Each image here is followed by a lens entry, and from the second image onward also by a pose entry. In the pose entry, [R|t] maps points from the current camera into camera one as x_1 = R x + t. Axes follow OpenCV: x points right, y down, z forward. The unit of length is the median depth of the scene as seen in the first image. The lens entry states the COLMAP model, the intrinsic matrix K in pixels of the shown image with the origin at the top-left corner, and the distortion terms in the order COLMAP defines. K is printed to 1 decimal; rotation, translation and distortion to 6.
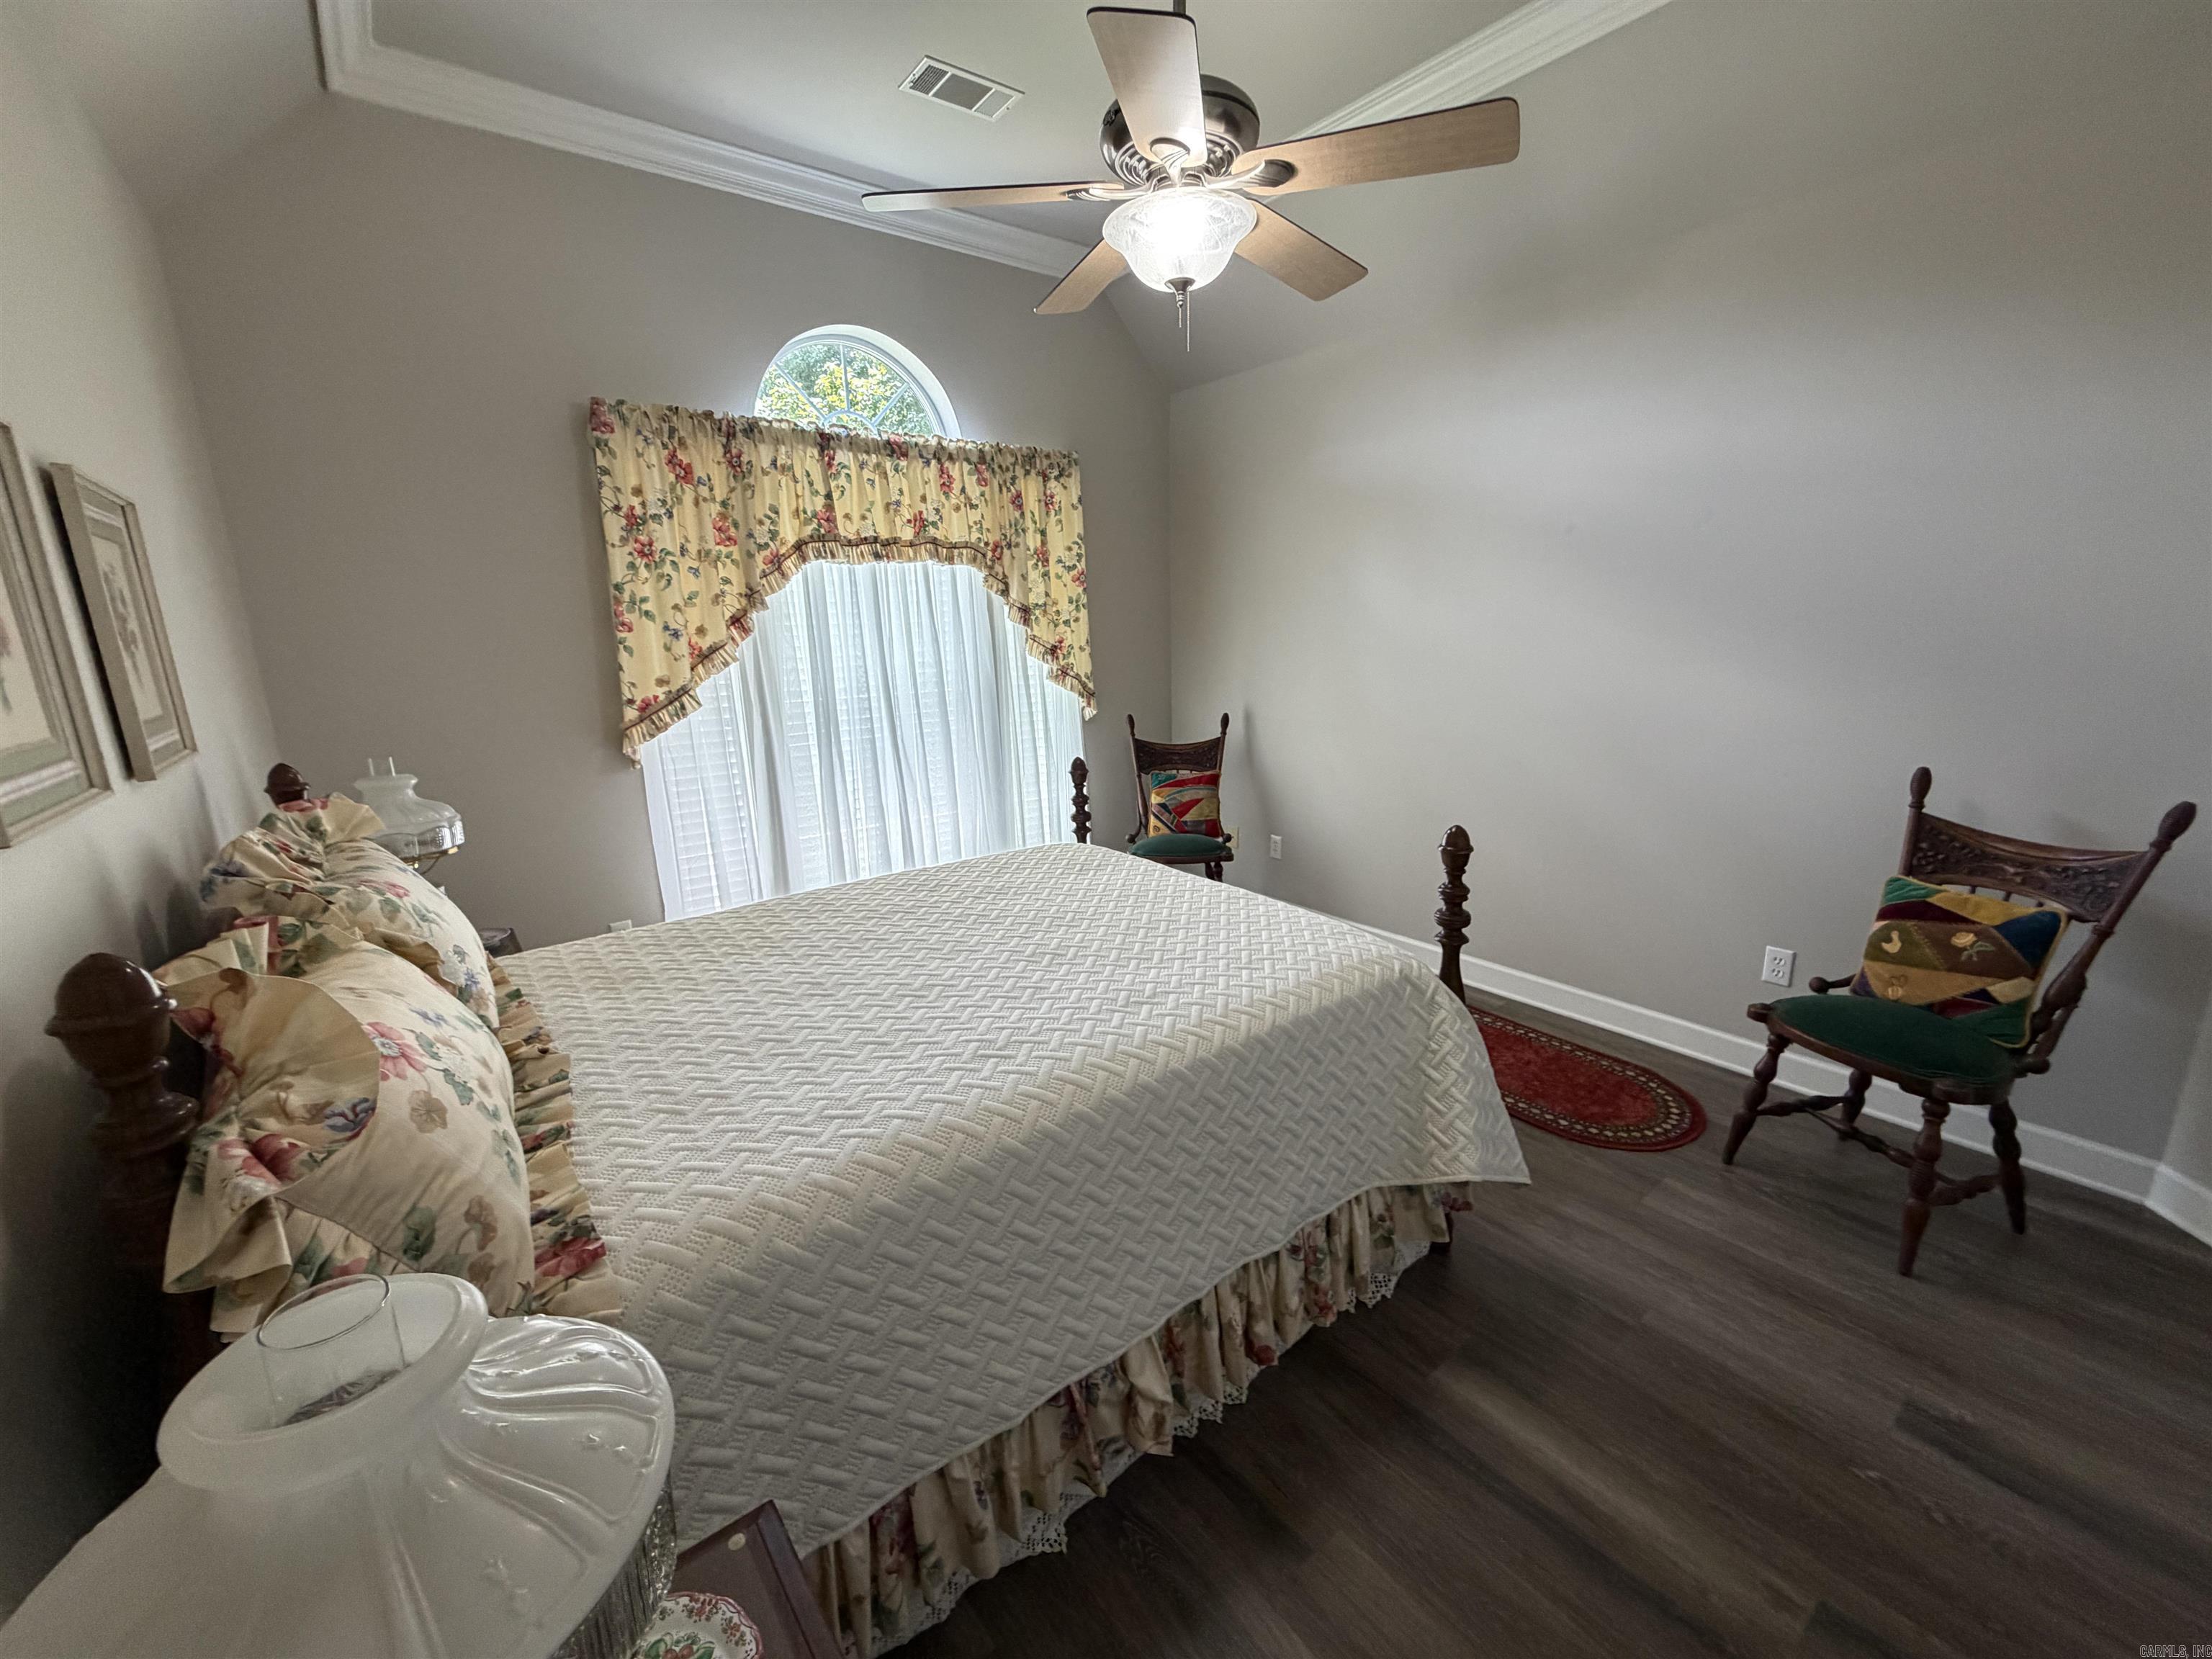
lens RADIAL K [[882.1, 0, 1106.4], [0, 882.1, 831.1], [0, 0, 1]] dist [-0.000332, -0.000461]
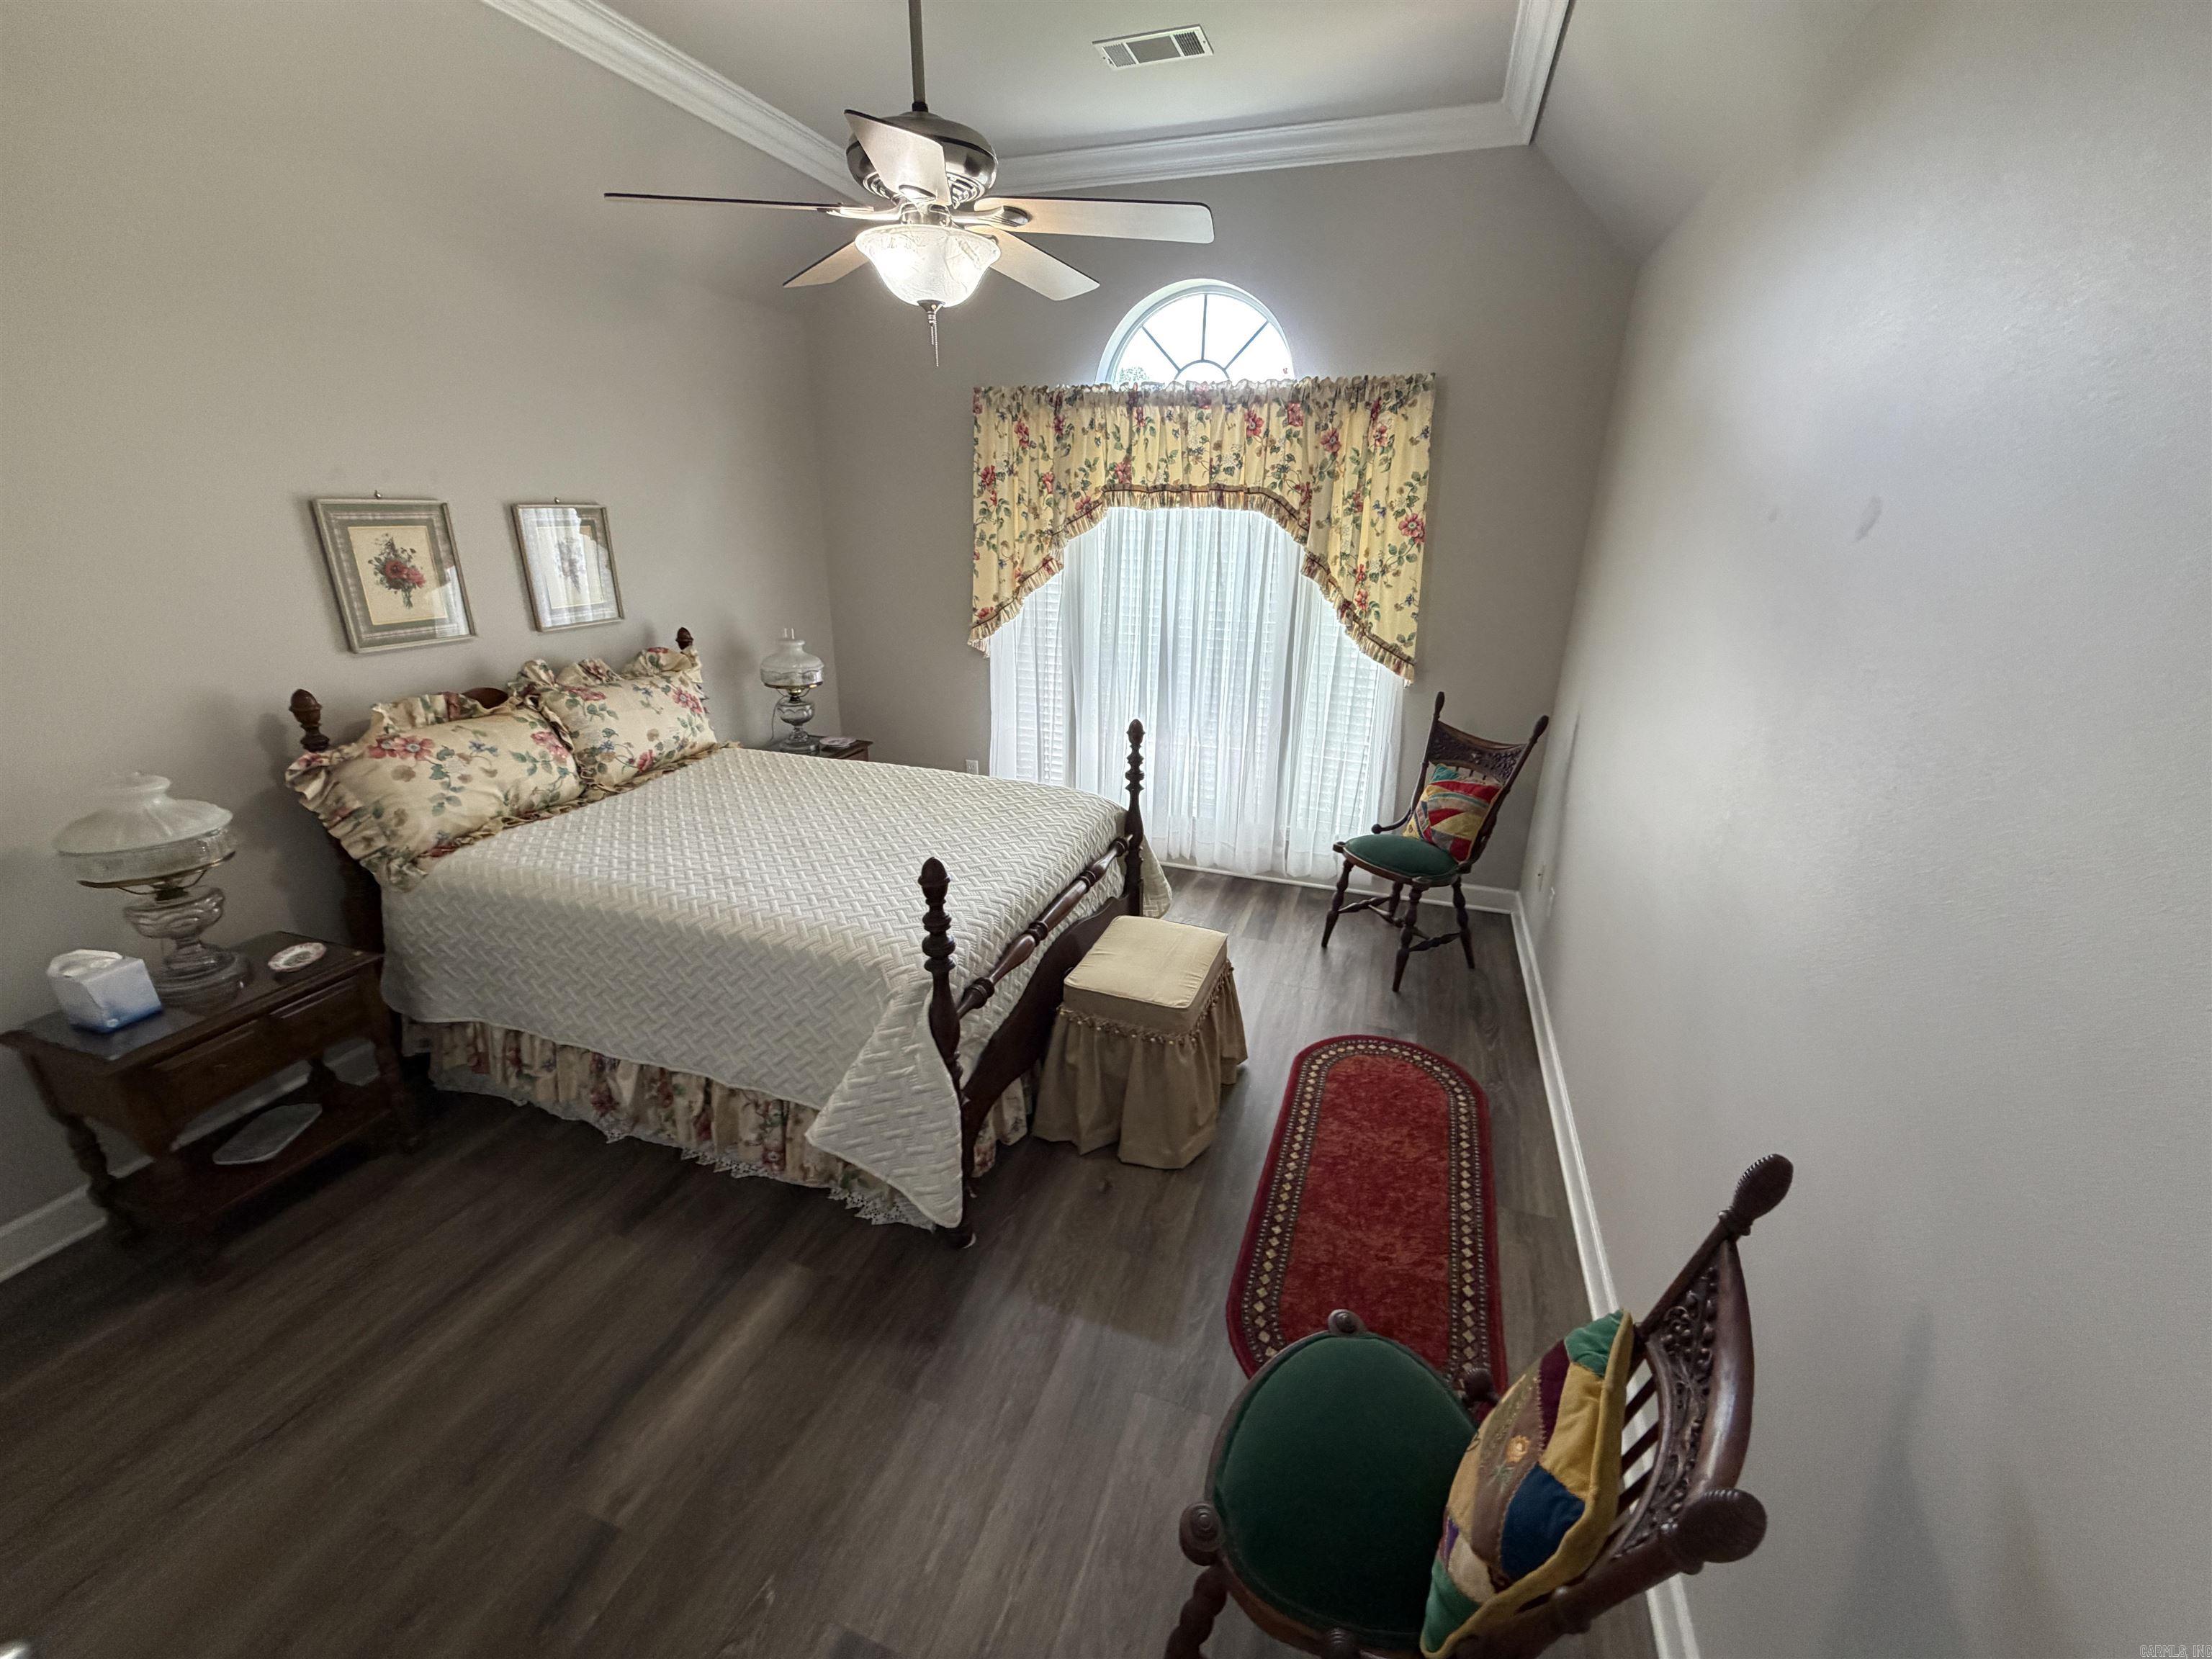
lens RADIAL K [[882.1, 0, 1102.1], [0, 882.1, 830.3], [0, 0, 1]] dist [-0.000332, -0.000461]
pose [[0.542833, 0.323535, -0.775021, 0.680347], [-0.222472, 0.945248, 0.238774, -0.169280], [0.809838, 0.042806, 0.585089, 0.306937]]
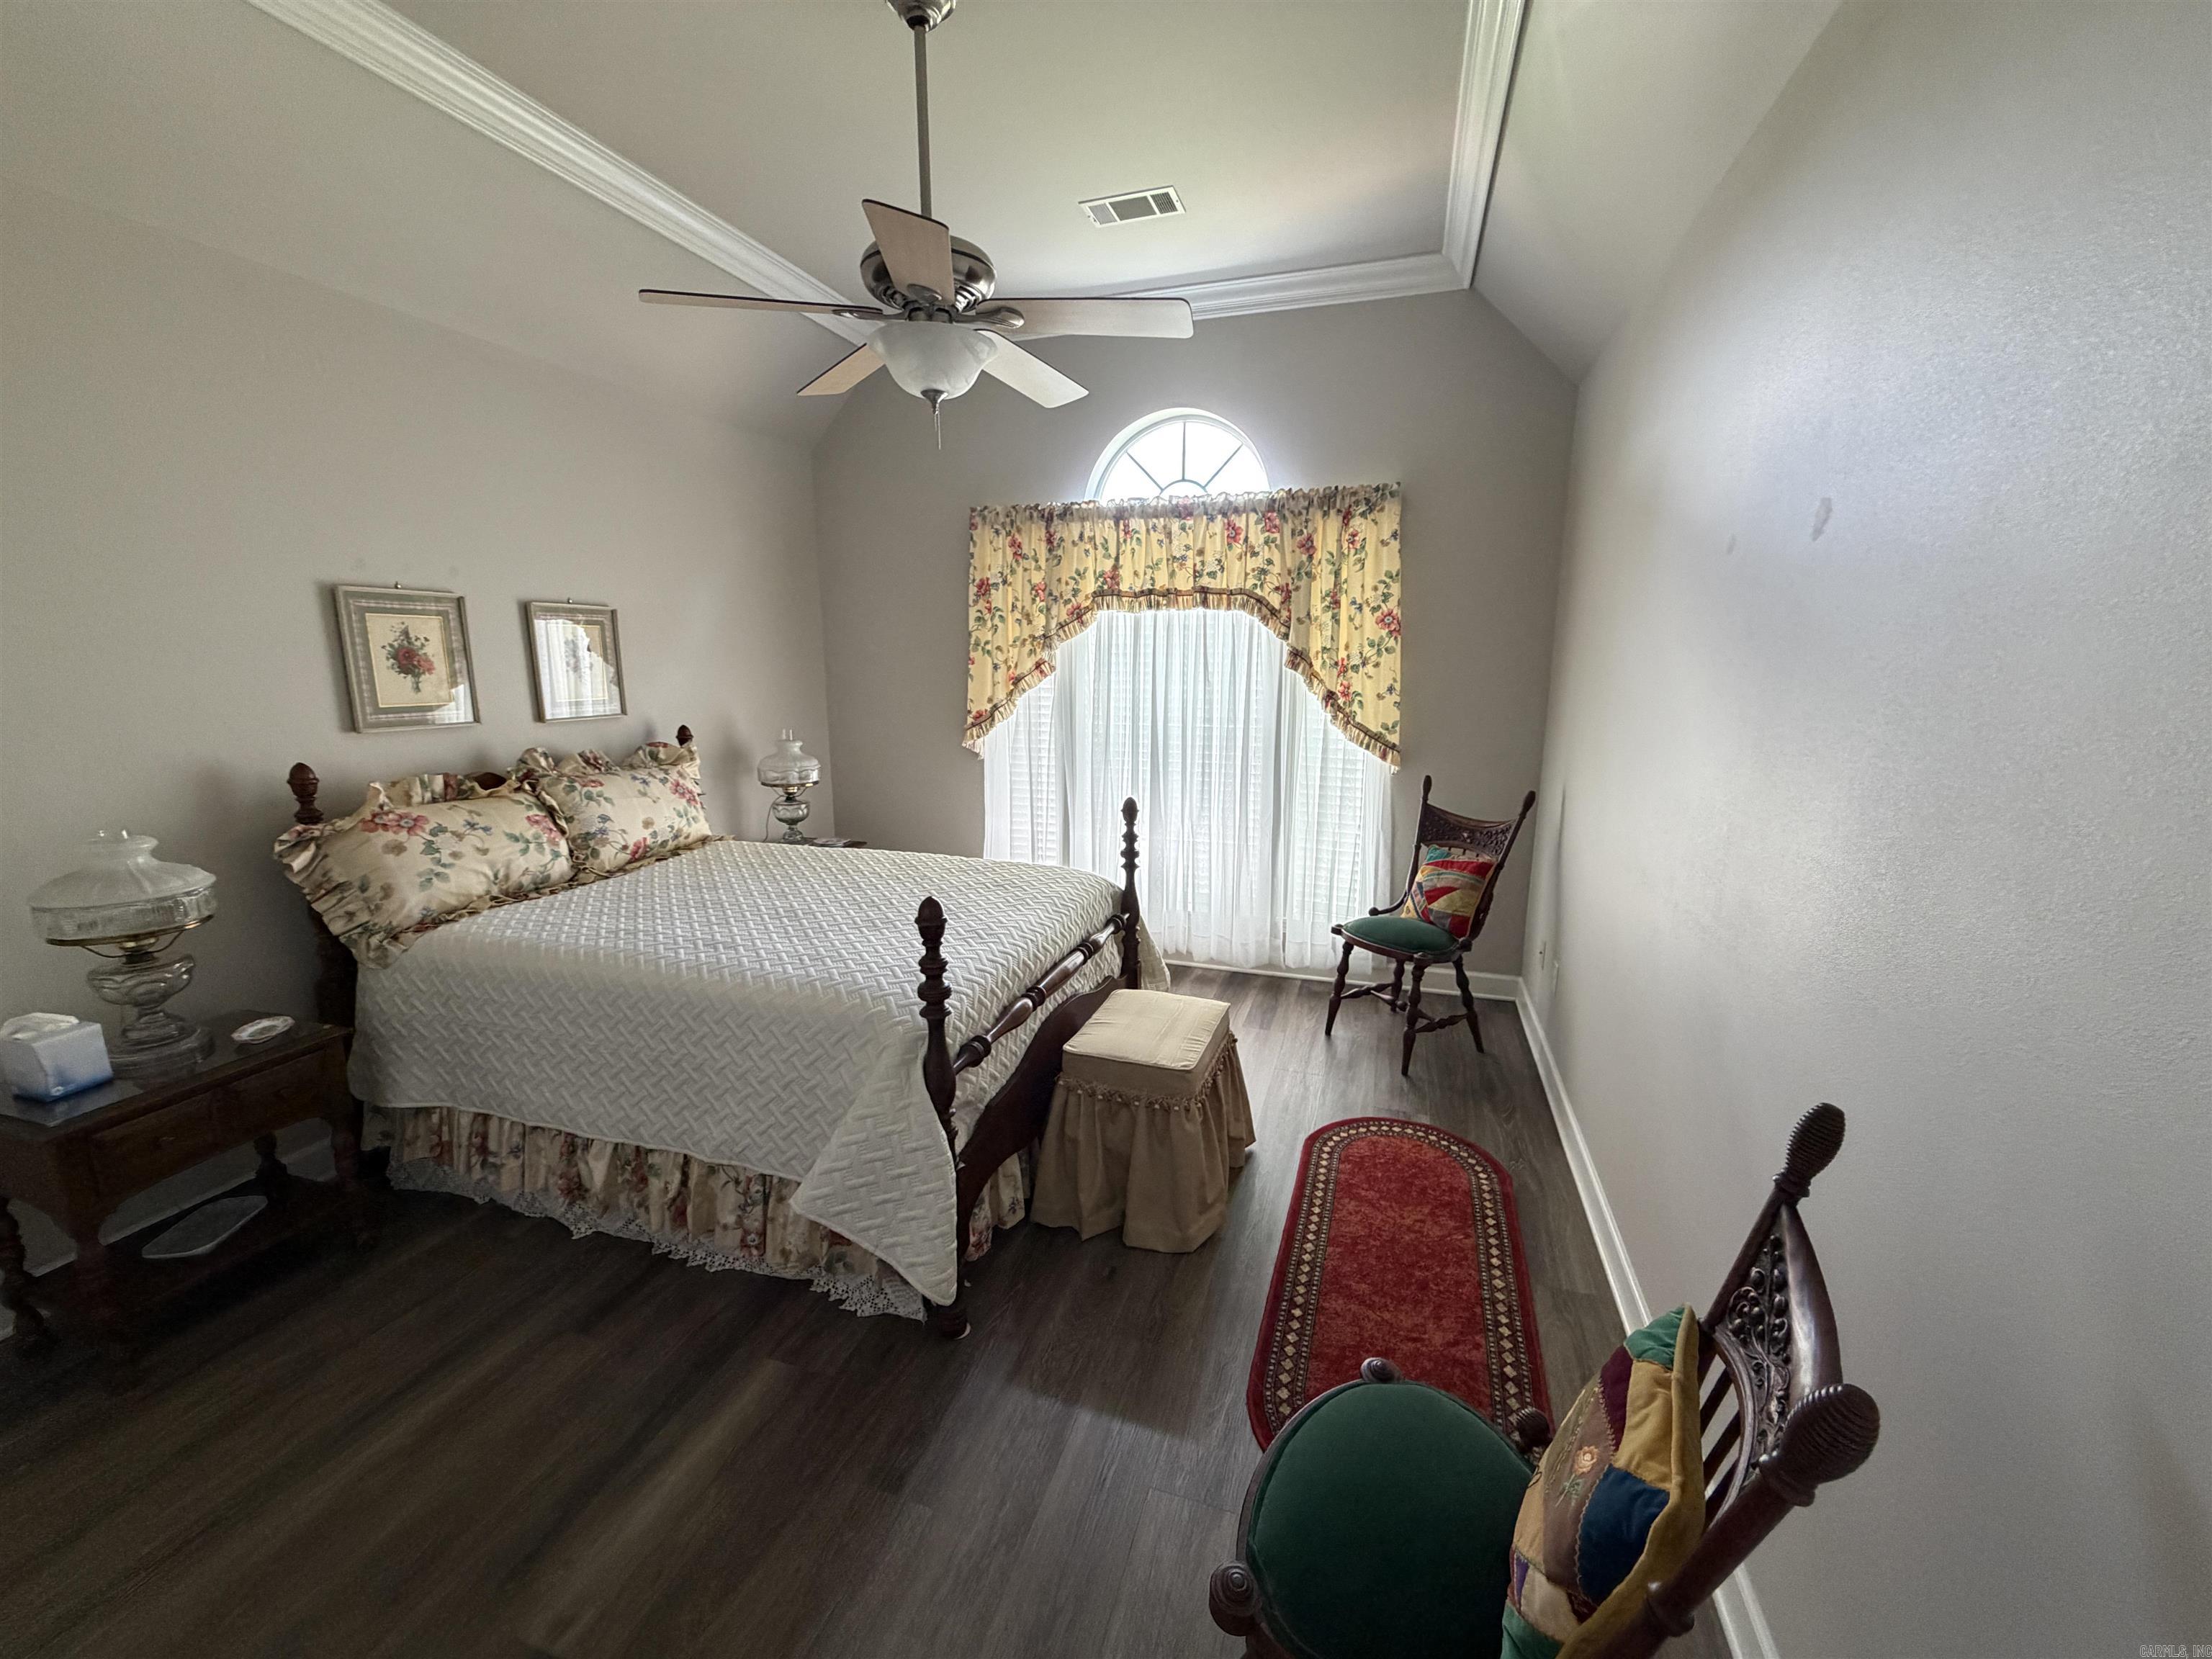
lens RADIAL K [[882.1, 0, 1102.1], [0, 882.1, 831.5], [0, 0, 1]] dist [-0.000332, -0.000461]
pose [[0.555803, 0.188524, -0.809655, 0.692081], [-0.207444, 0.974588, 0.084524, -0.106395], [0.805015, 0.120979, 0.580788, 0.309380]]
